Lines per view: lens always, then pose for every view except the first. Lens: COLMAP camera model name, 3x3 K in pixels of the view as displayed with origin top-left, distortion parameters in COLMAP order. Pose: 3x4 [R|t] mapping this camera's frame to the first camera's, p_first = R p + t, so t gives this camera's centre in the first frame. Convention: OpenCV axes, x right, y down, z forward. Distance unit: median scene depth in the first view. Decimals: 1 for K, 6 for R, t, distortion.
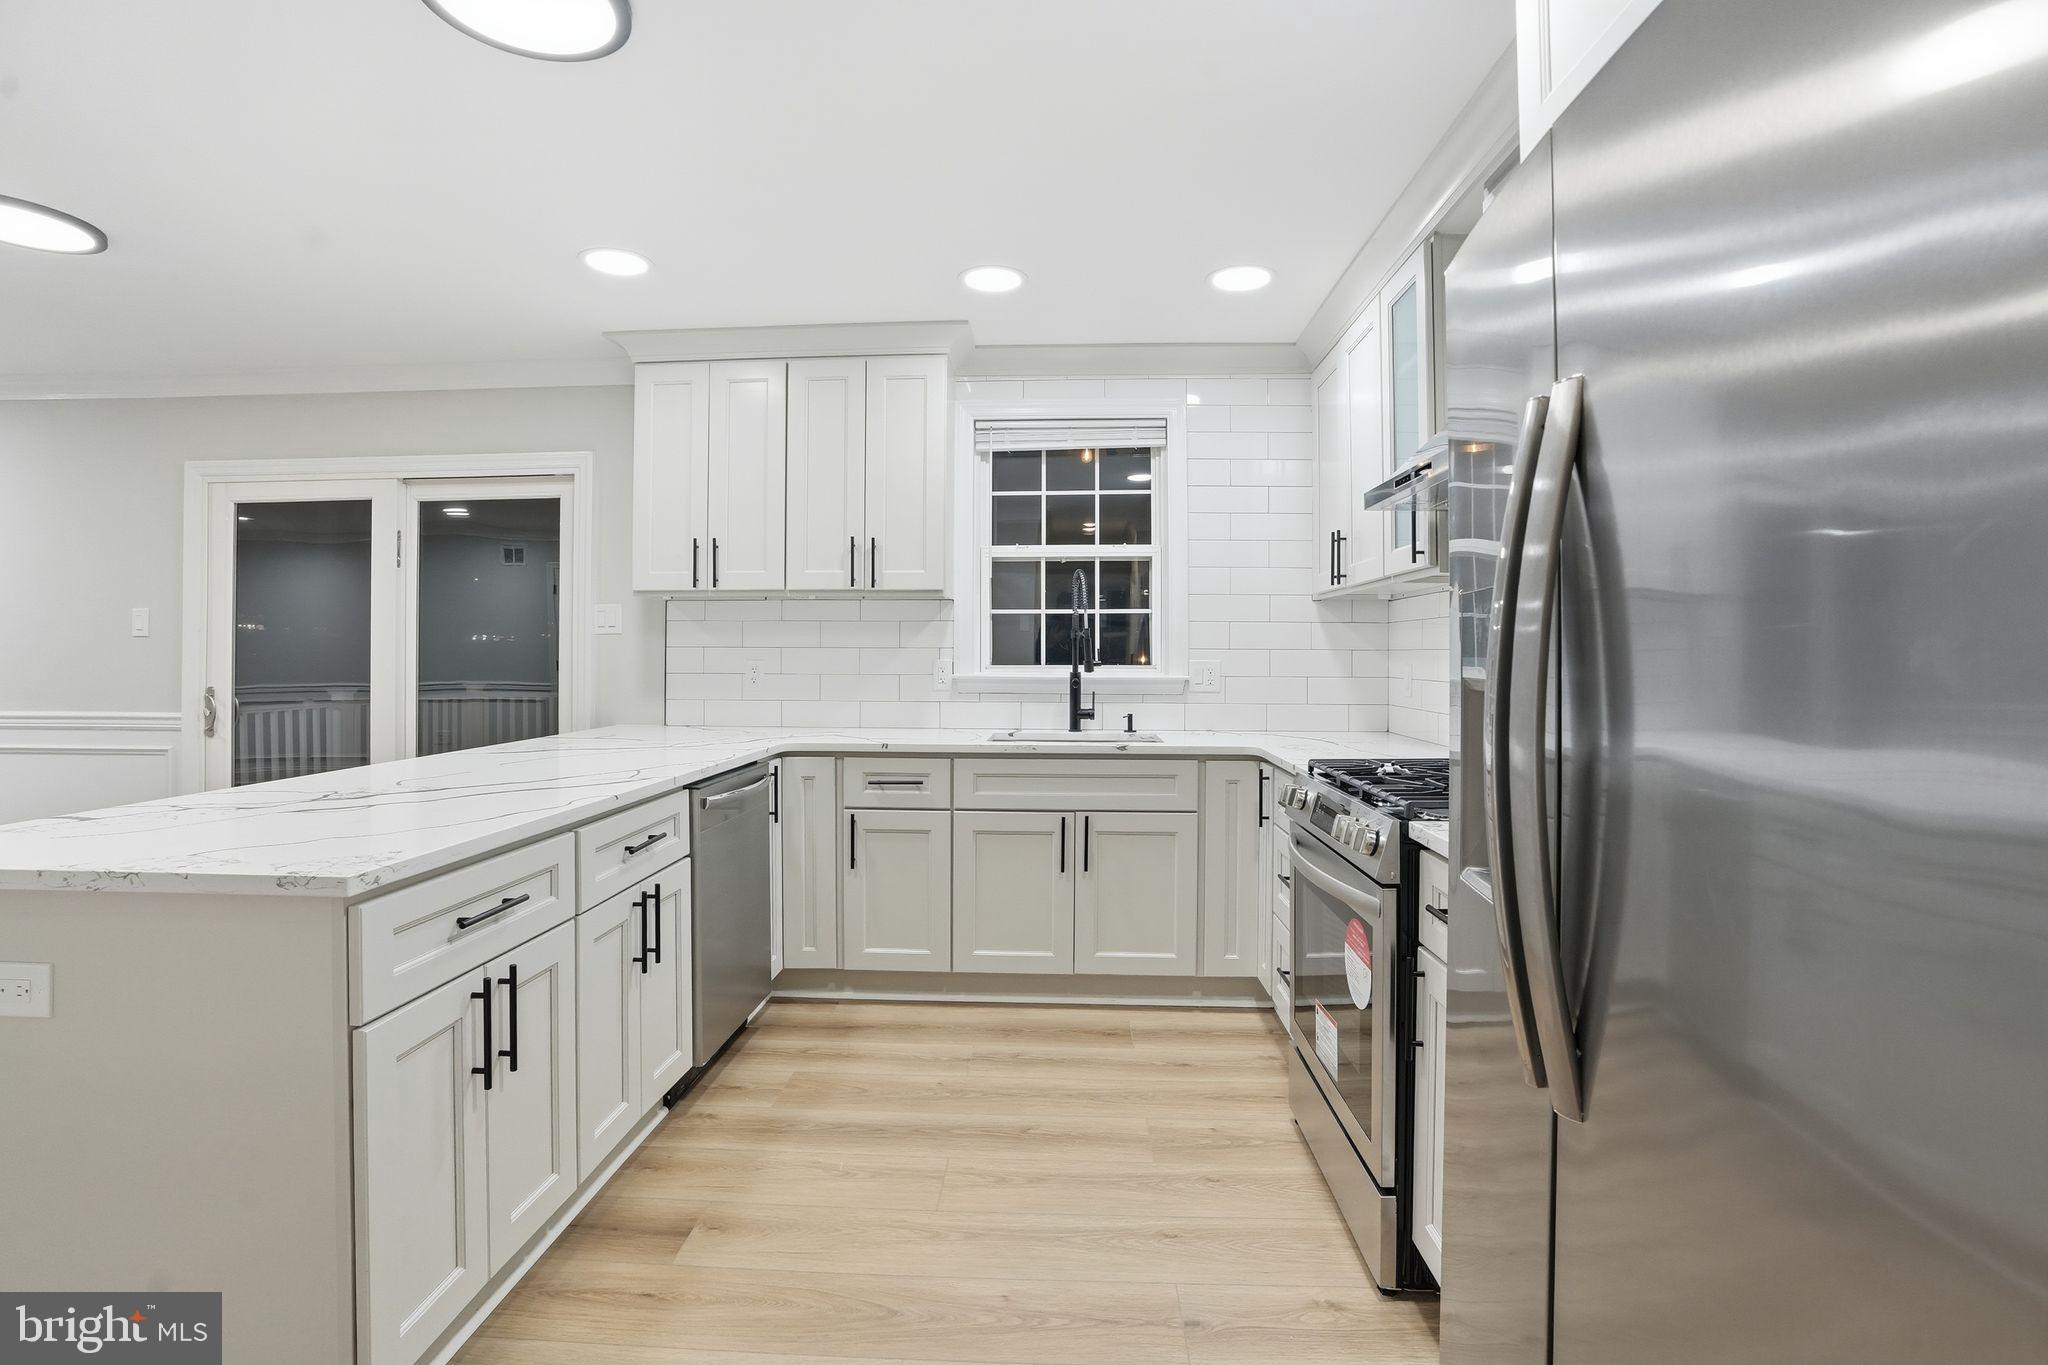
lens RADIAL K [[996.2, 0, 1020.1], [0, 996.2, 643.5], [0, 0, 1]] dist [-0.041417, 0.009803]
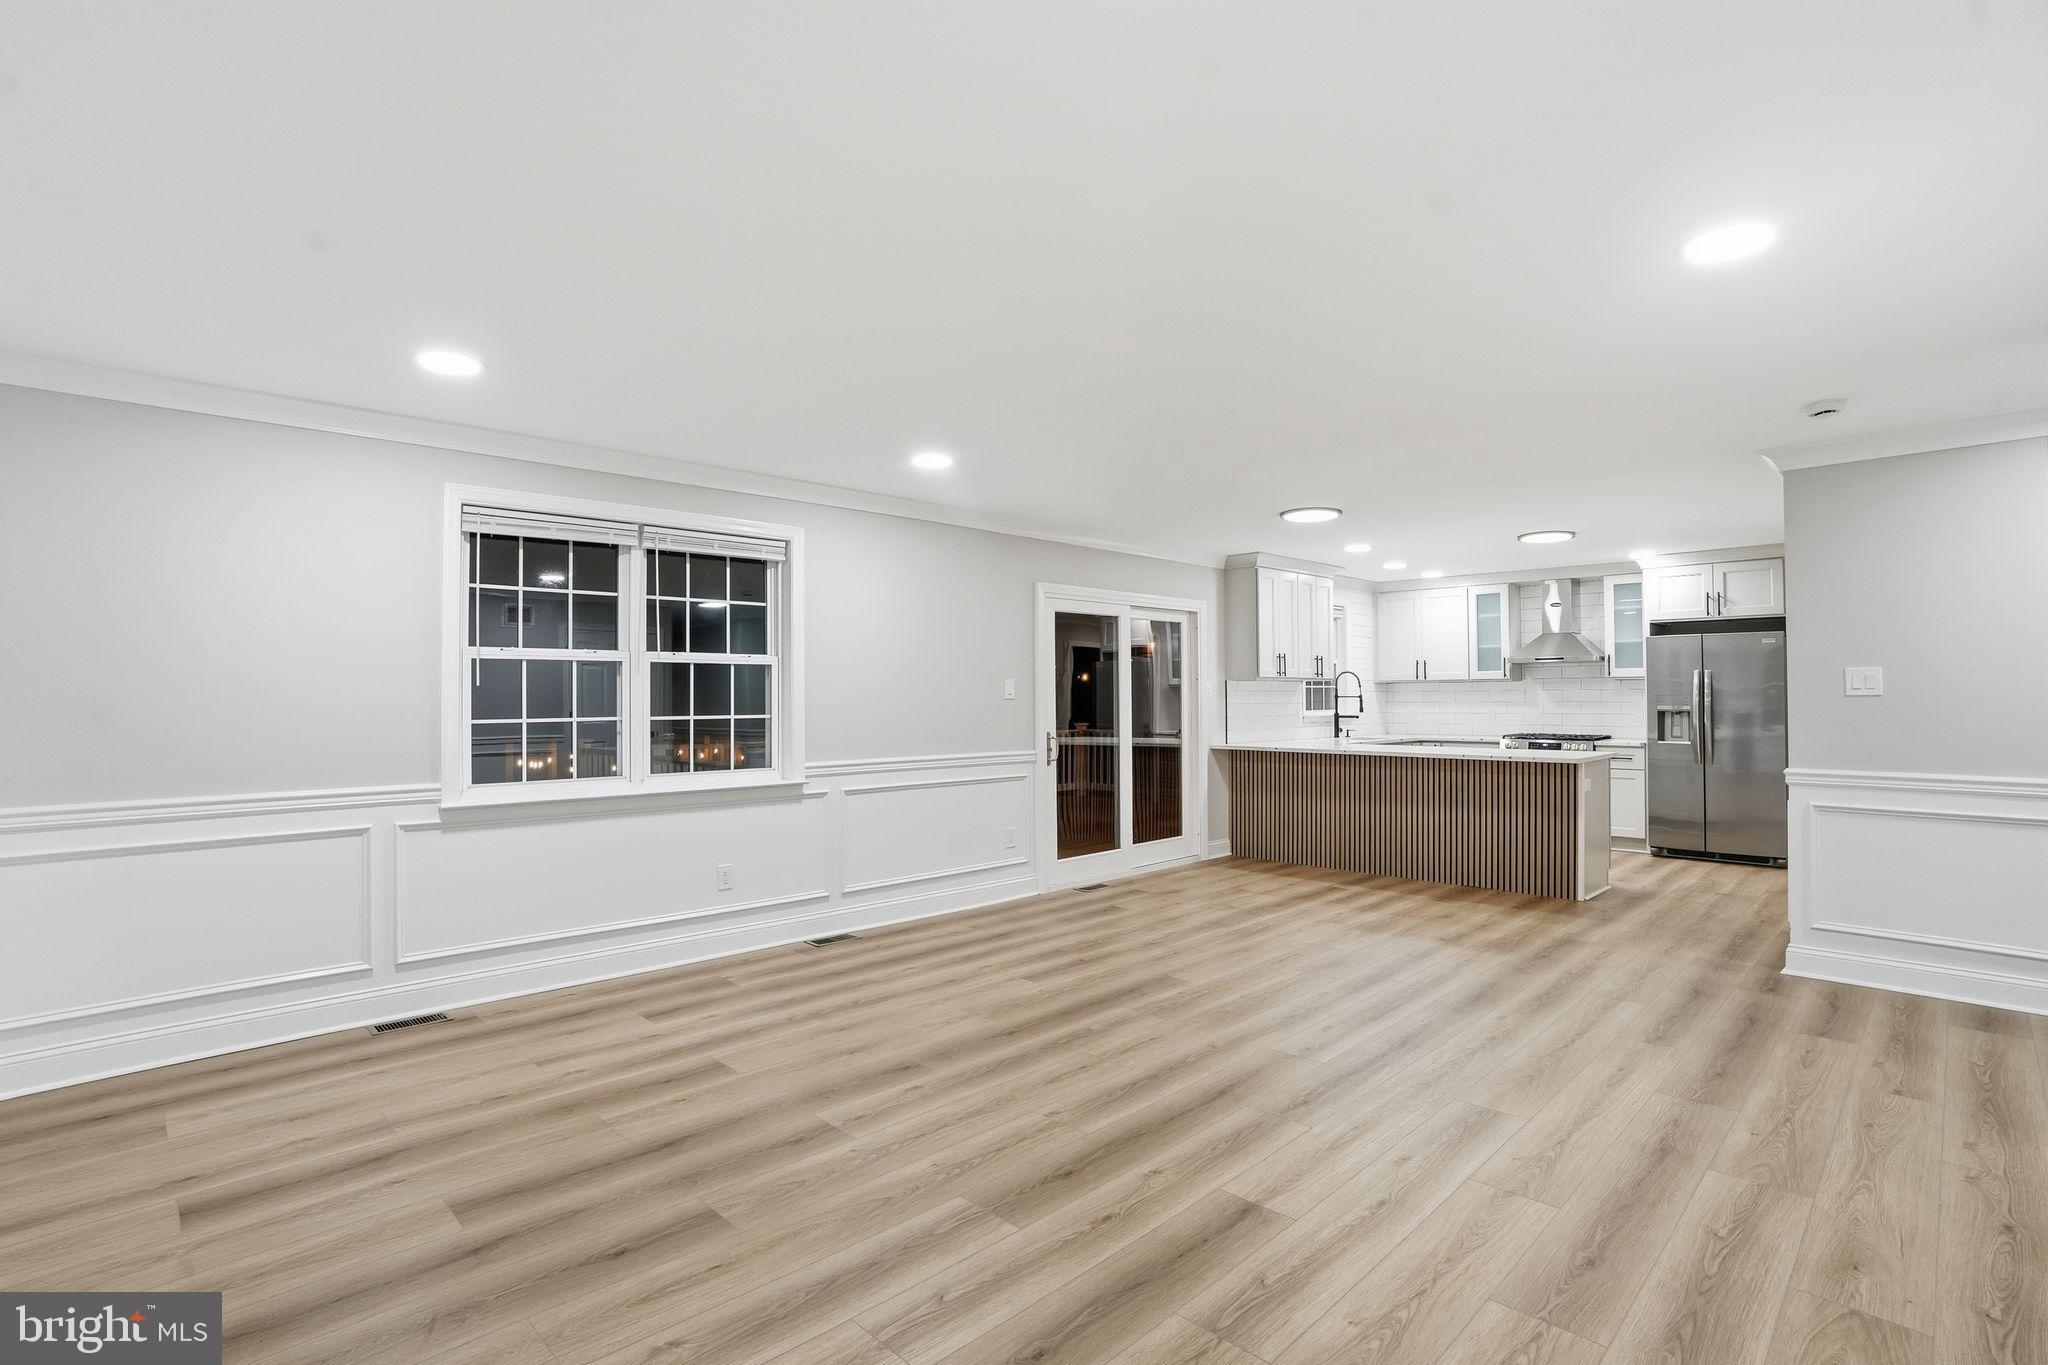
lens RADIAL K [[996.2, 0, 1026.1], [0, 996.2, 680.3], [0, 0, 1]] dist [-0.041417, 0.009803]
pose [[0.659217, 0.009348, 0.751895, -2.194976], [-0.002732, 0.999946, -0.010037, -0.022168], [-0.751948, 0.004563, 0.659207, -0.004781]]
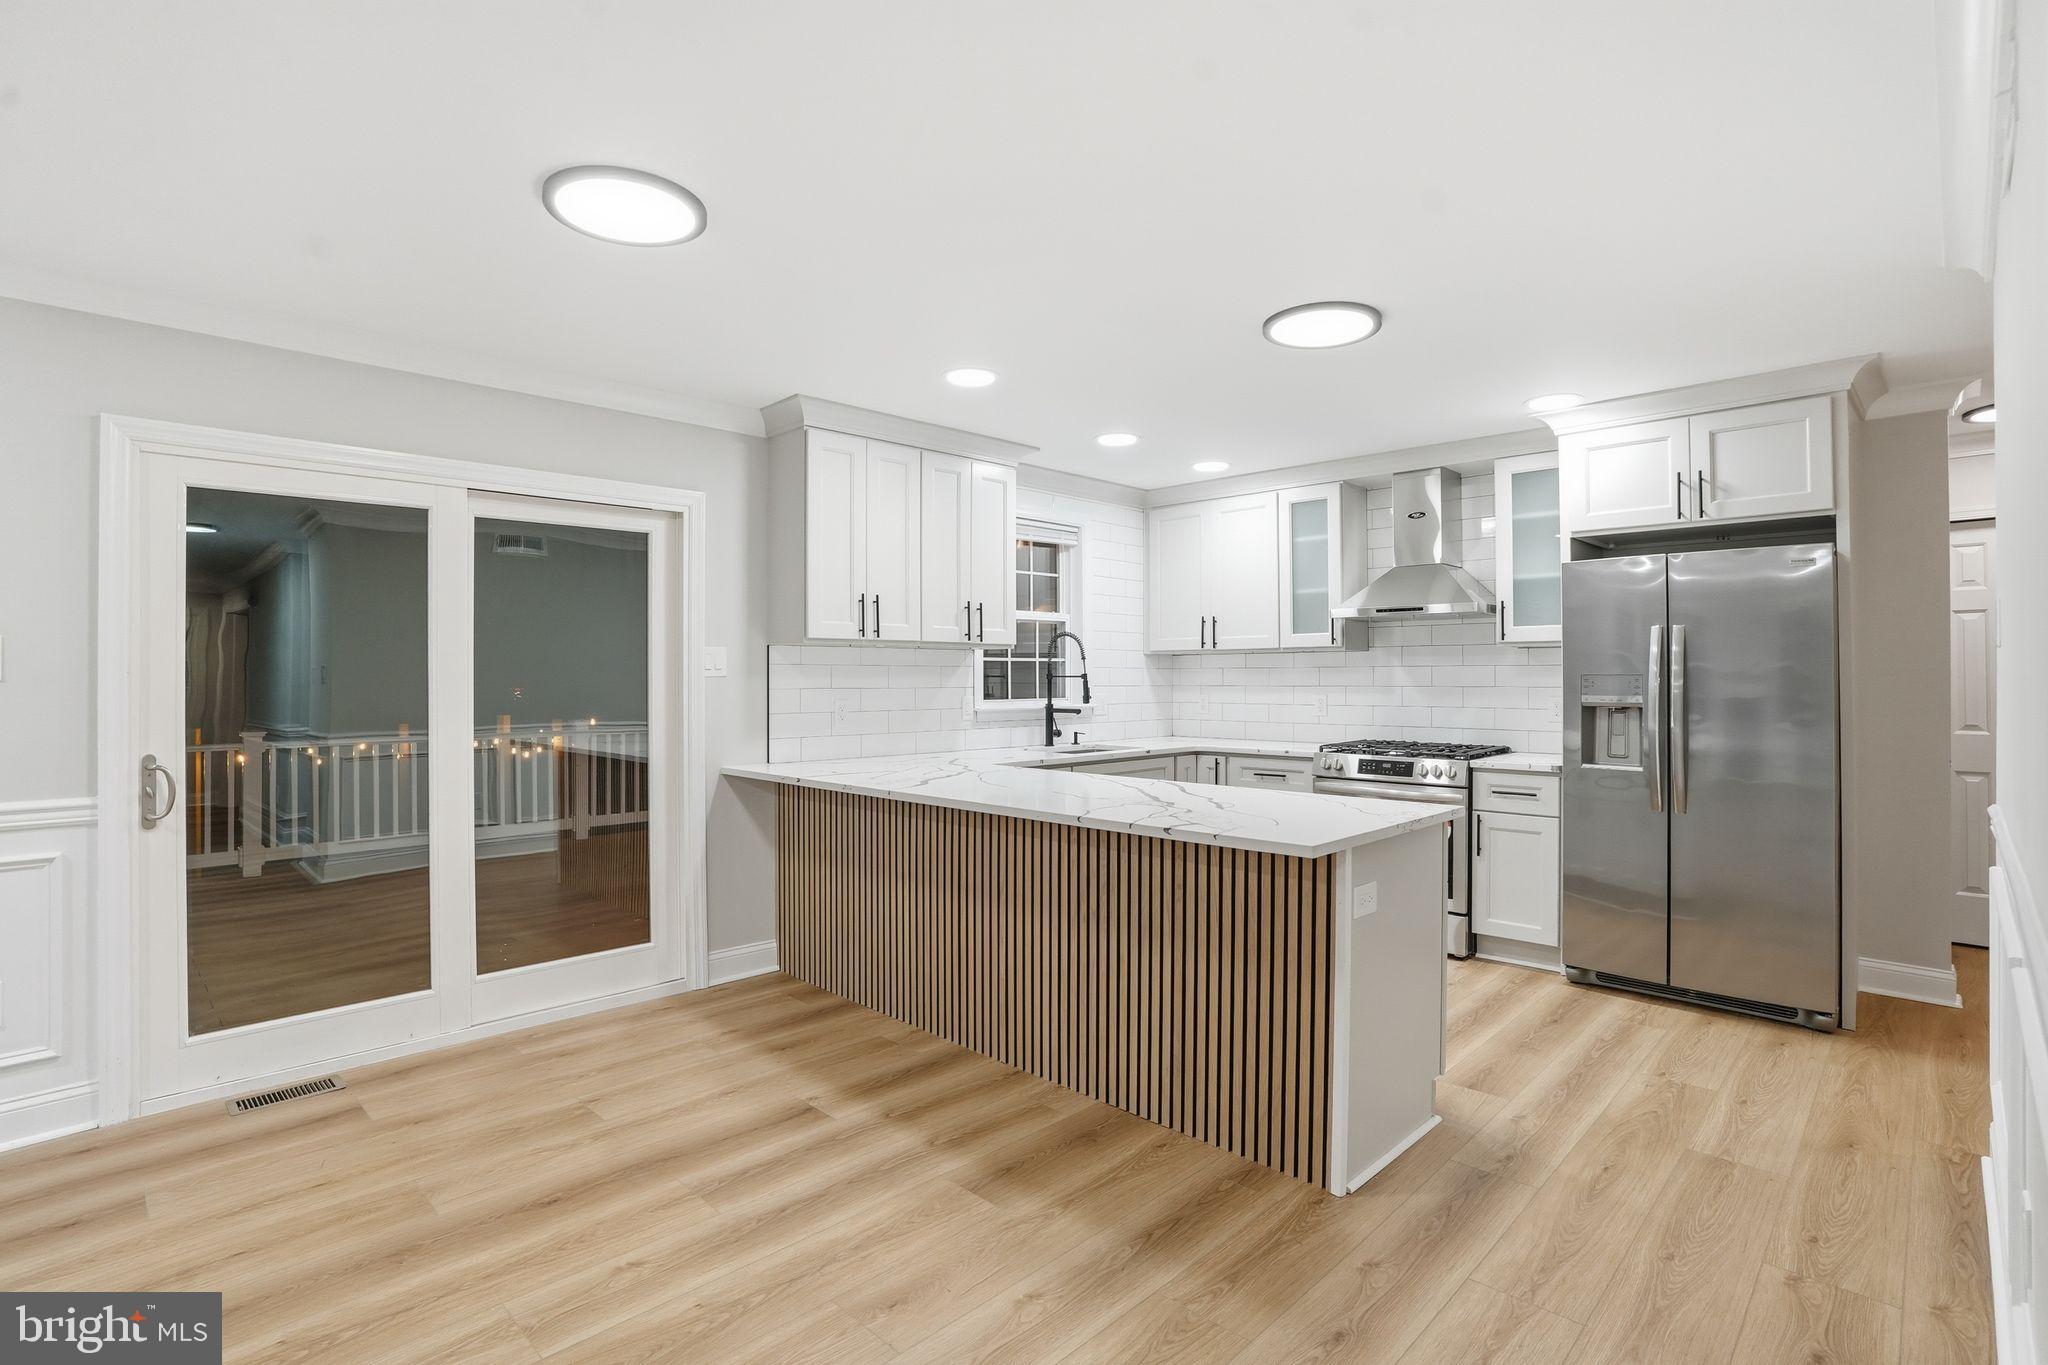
lens RADIAL K [[996.2, 0, 1021.1], [0, 996.2, 670.6], [0, 0, 1]] dist [-0.041417, 0.009803]
pose [[0.660400, 0.001810, 0.750912, -1.012887], [-0.004524, 0.999989, 0.001568, -0.019511], [-0.750900, -0.004433, 0.660401, 0.103904]]
